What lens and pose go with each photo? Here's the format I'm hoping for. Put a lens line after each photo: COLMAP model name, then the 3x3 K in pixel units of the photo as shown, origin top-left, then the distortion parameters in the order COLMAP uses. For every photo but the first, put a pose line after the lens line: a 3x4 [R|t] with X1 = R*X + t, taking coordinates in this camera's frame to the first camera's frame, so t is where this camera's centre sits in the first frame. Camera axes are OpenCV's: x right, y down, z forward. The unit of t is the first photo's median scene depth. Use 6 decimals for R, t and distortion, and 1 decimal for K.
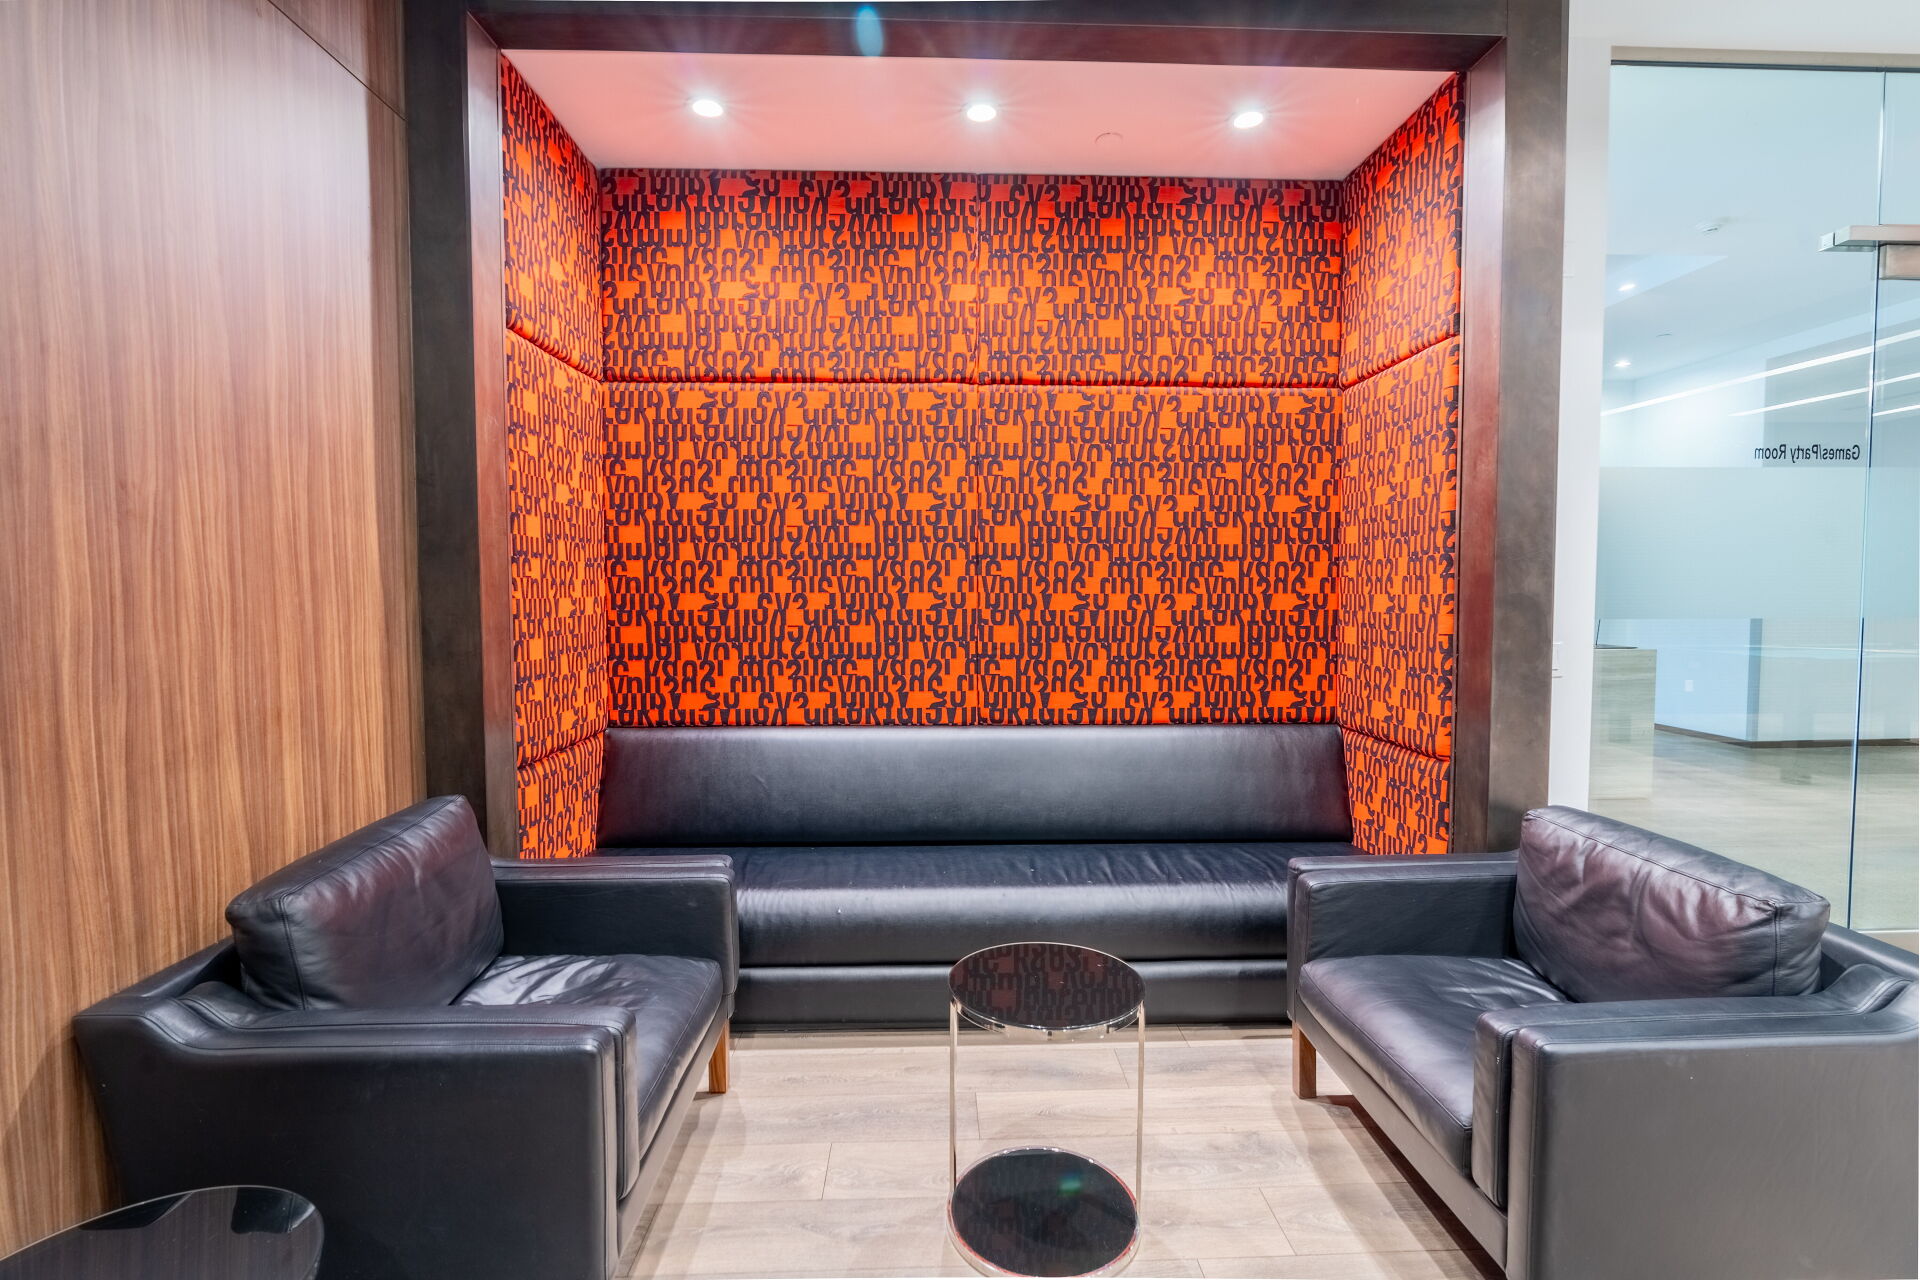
lens RADIAL K [[868.3, 0, 967.2], [0, 868.3, 634.5], [0, 0, 1]] dist [-0.008486, 0.002298]
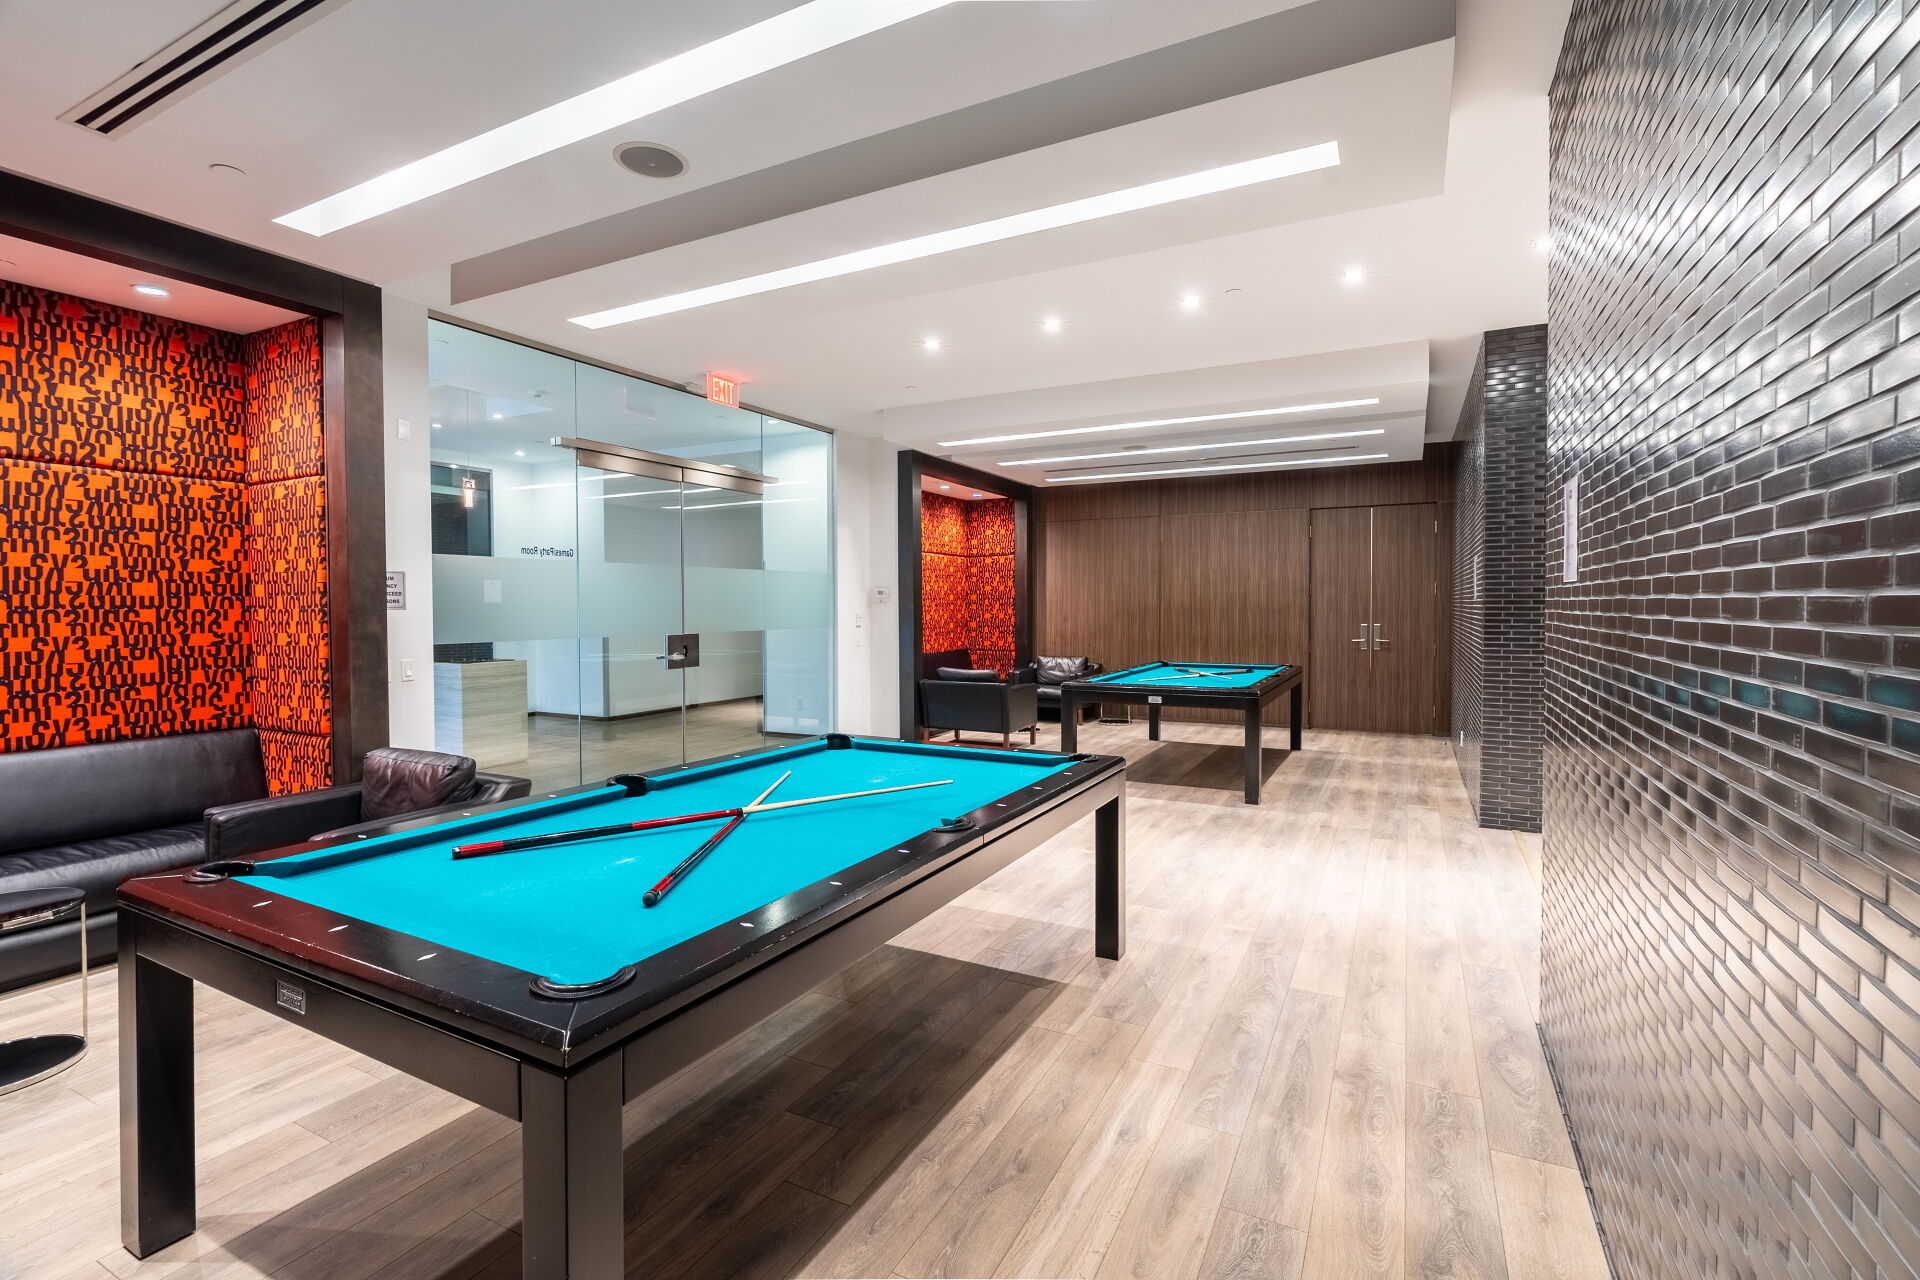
lens RADIAL K [[868.3, 0, 975.0], [0, 868.3, 624.5], [0, 0, 1]] dist [-0.008486, 0.002298]
pose [[0.494032, -0.017674, 0.869264, -0.199011], [0.048380, 0.998803, -0.007189, 0.005859], [-0.868097, 0.045606, 0.494295, -0.684494]]
